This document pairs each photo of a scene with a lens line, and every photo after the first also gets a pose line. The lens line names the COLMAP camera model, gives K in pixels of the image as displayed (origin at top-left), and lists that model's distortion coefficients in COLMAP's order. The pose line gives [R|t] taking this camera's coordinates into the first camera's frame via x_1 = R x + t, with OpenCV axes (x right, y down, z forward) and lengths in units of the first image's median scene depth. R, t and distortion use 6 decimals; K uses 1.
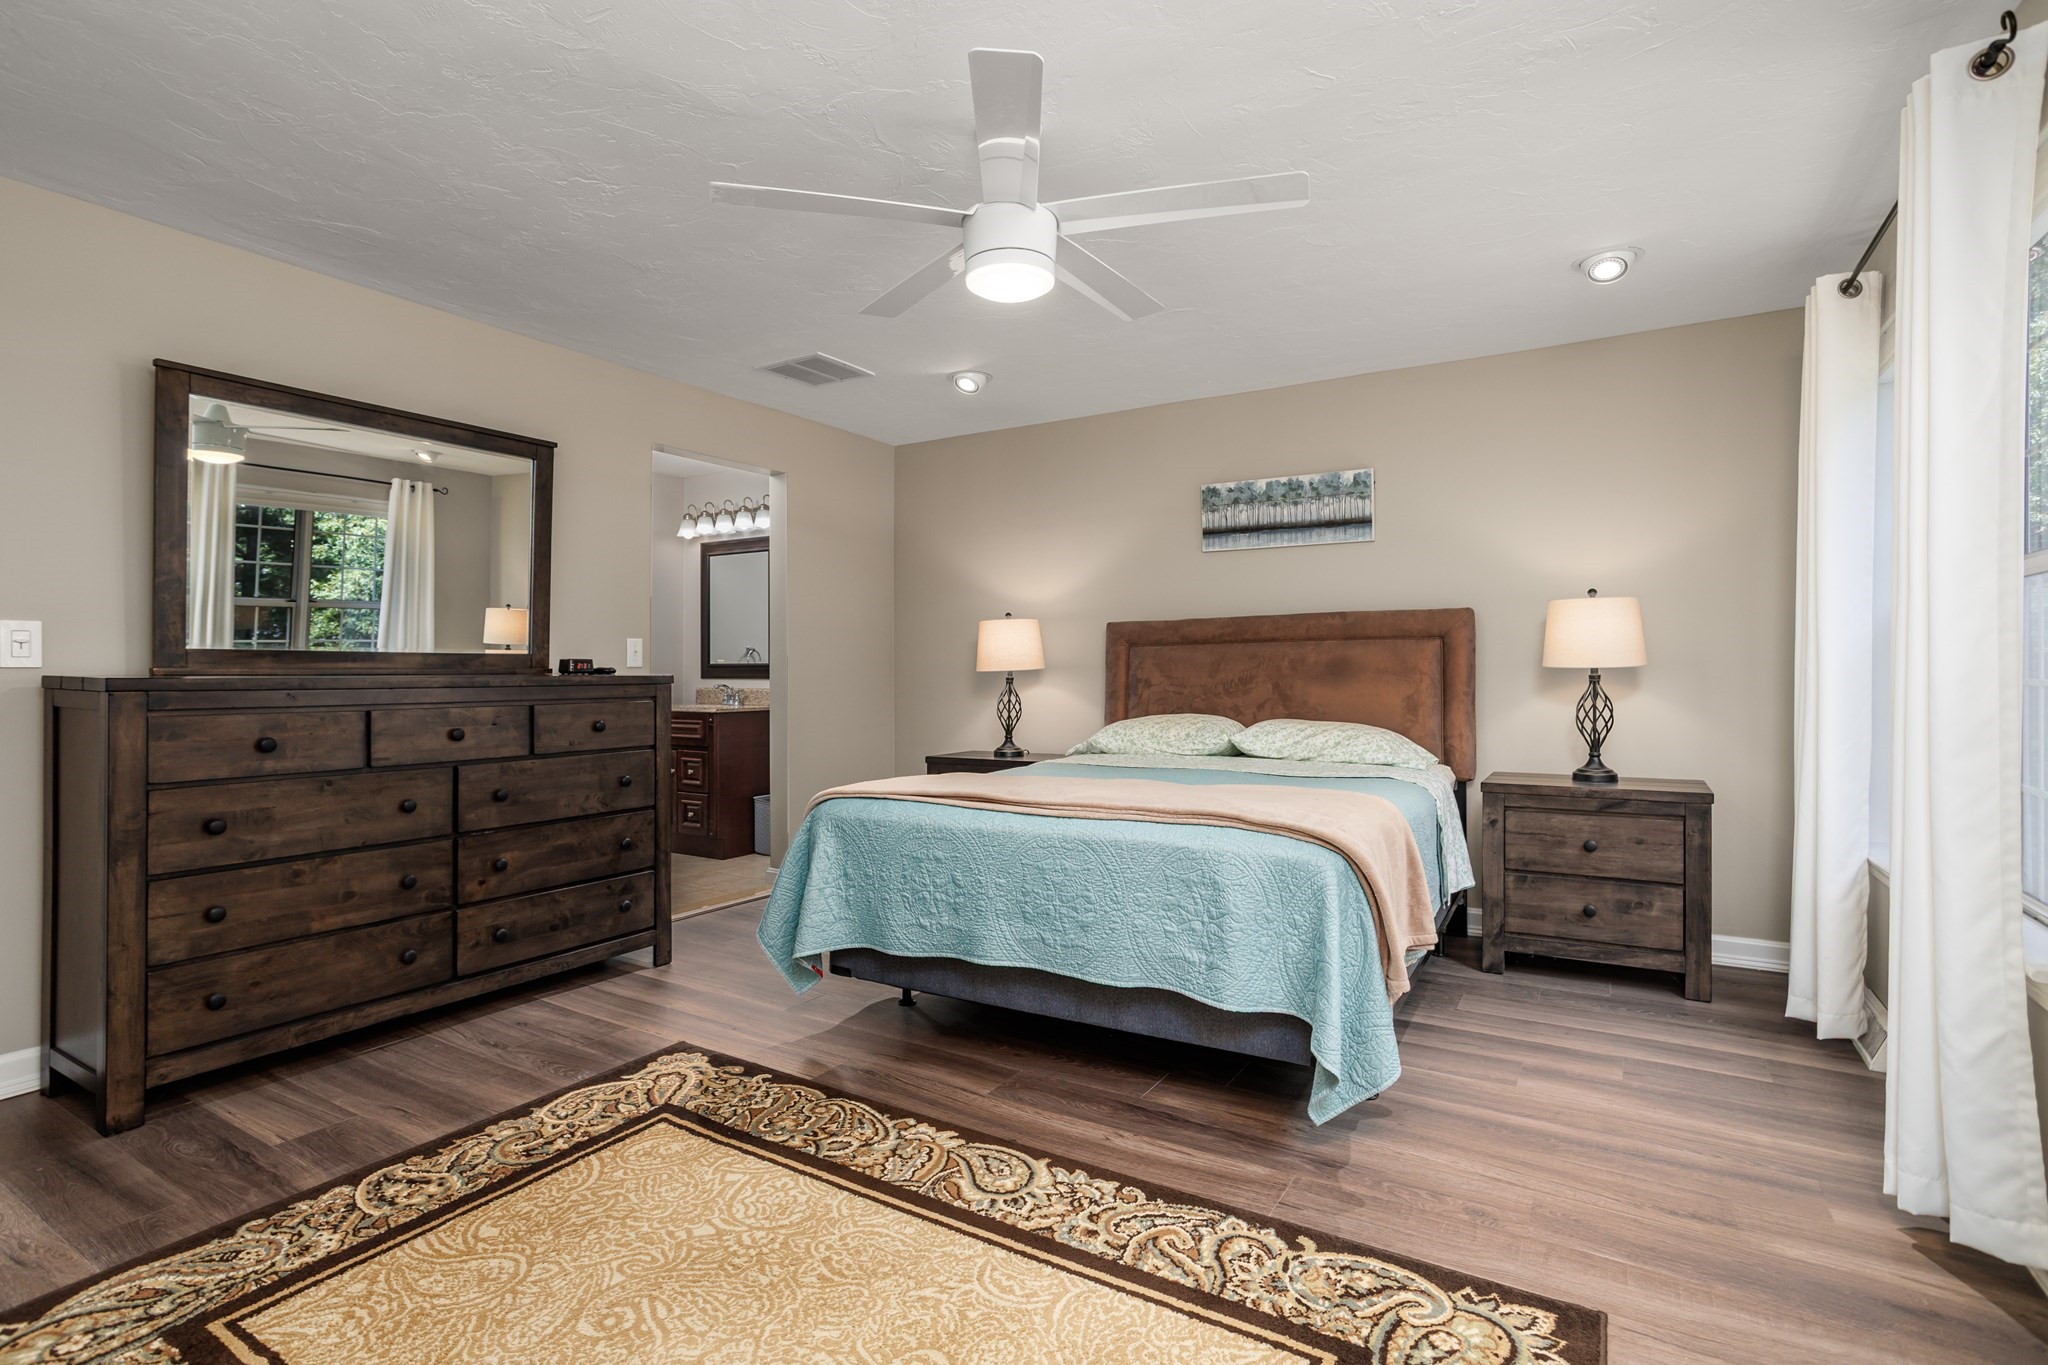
lens RADIAL K [[991.7, 0, 1023.3], [0, 991.7, 665.8], [0, 0, 1]] dist [-0.061756, 0.038615]
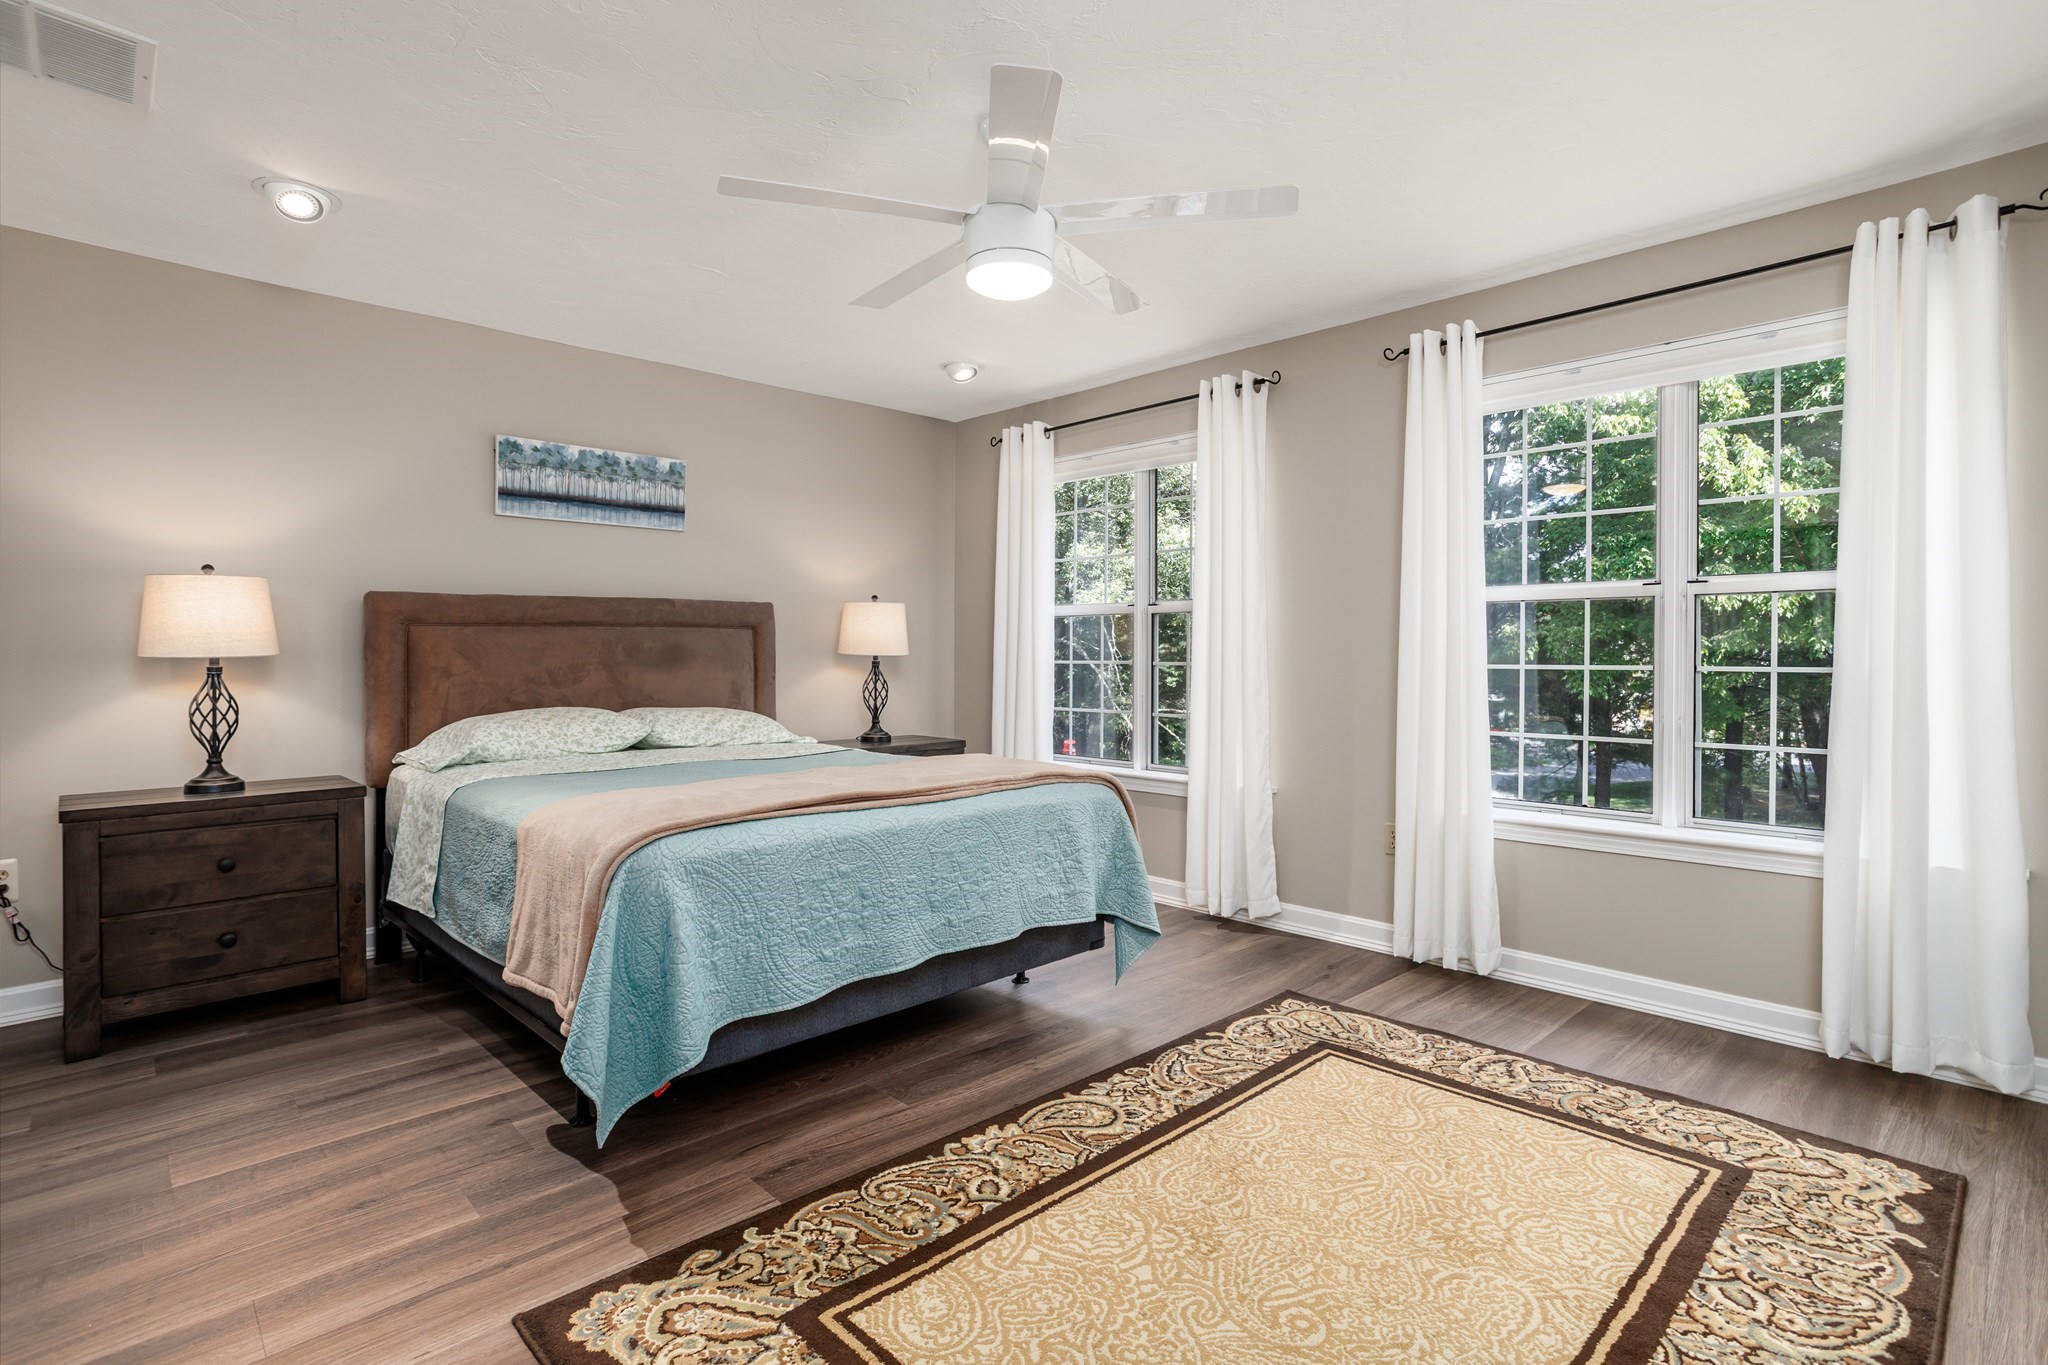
lens RADIAL K [[991.7, 0, 1023.3], [0, 991.7, 665.8], [0, 0, 1]] dist [-0.061756, 0.038615]
pose [[0.250805, -0.001754, 0.968036, -0.815520], [-0.000414, 0.999998, 0.001920, 0.016225], [-0.968038, -0.000882, 0.250804, 0.593908]]
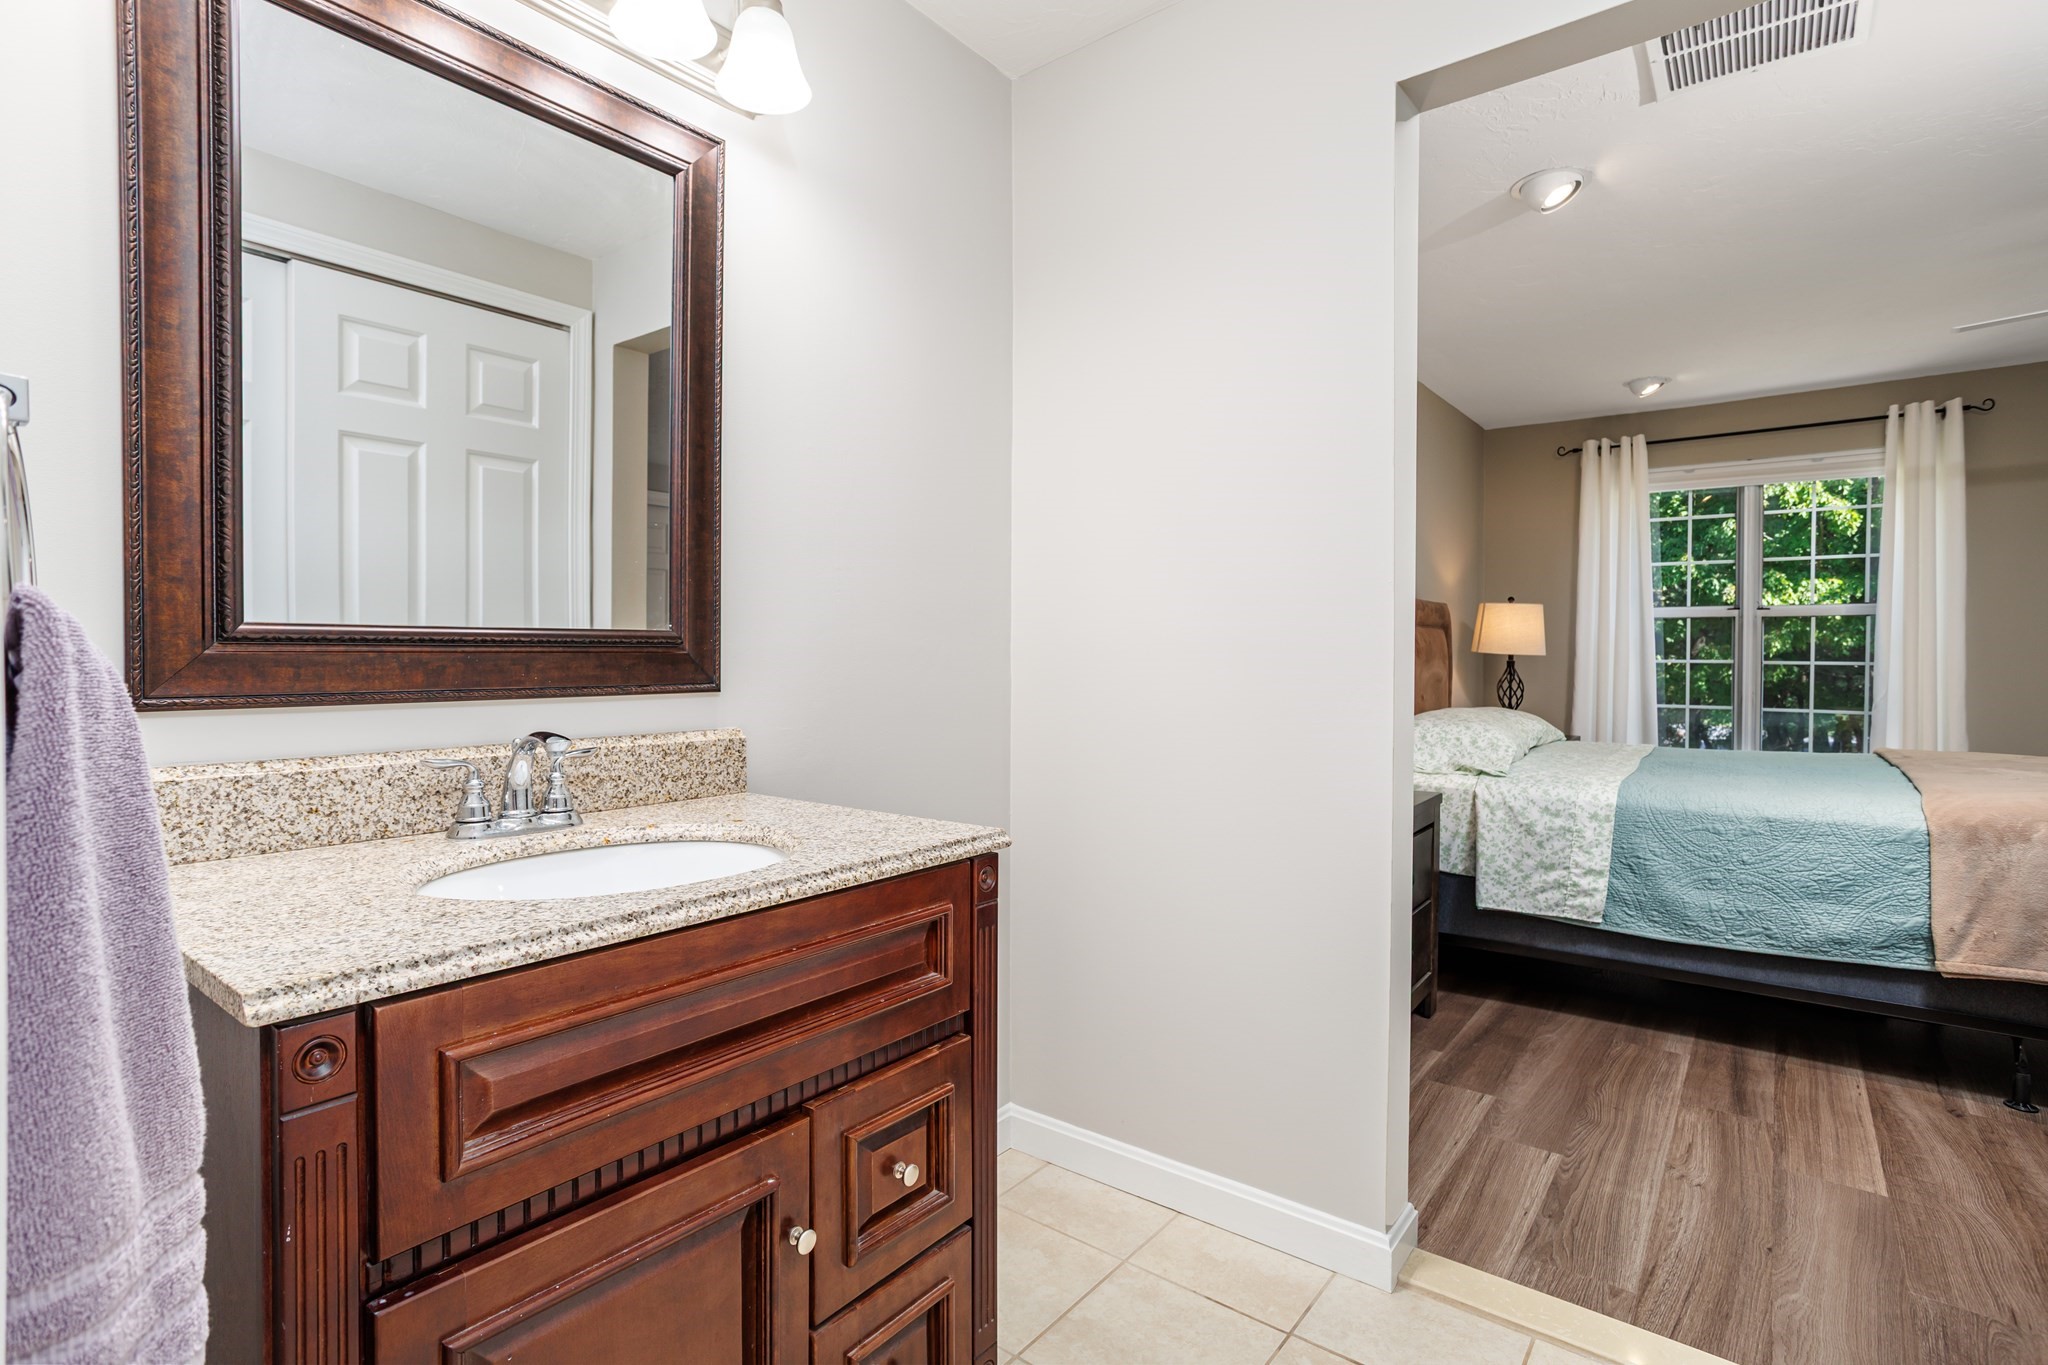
lens RADIAL K [[991.7, 0, 1023.3], [0, 991.7, 665.8], [0, 0, 1]] dist [-0.061756, 0.038615]
pose [[0.099917, -0.013160, 0.994909, -1.051509], [-0.002470, 0.999906, 0.013474, 0.002182], [-0.994993, -0.003804, 0.099875, 1.937198]]
